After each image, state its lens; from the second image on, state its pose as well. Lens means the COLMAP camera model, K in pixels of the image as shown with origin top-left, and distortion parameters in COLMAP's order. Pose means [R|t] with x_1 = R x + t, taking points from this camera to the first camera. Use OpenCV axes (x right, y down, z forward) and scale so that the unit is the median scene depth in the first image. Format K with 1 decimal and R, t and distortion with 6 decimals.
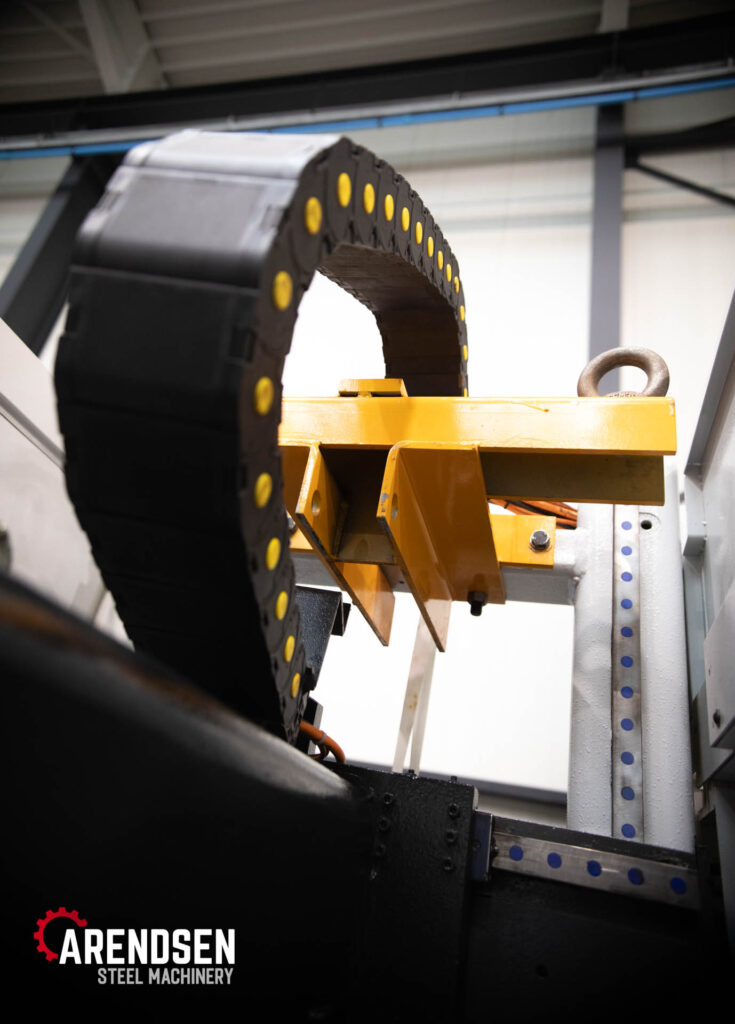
lens RADIAL K [[719.1, 0, 350.5], [0, 719.1, 472.9], [0, 0, 1]] dist [-0.006817, 0.051658]
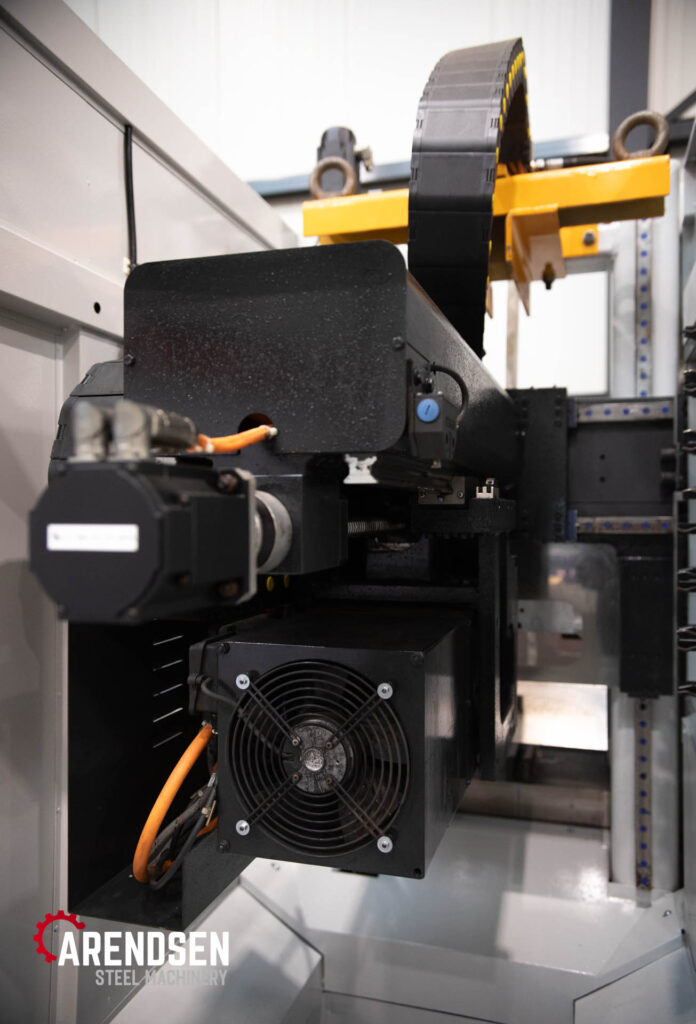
lens RADIAL K [[796.0, 0, 348.0], [0, 796.0, 512.0], [0, 0, 1]] dist [-0.009112, 0.001582]
pose [[0.982606, -0.178321, -0.051843, -0.314169], [0.181200, 0.859546, 0.477856, -0.364801], [-0.040650, -0.478938, 0.876907, -0.911937]]
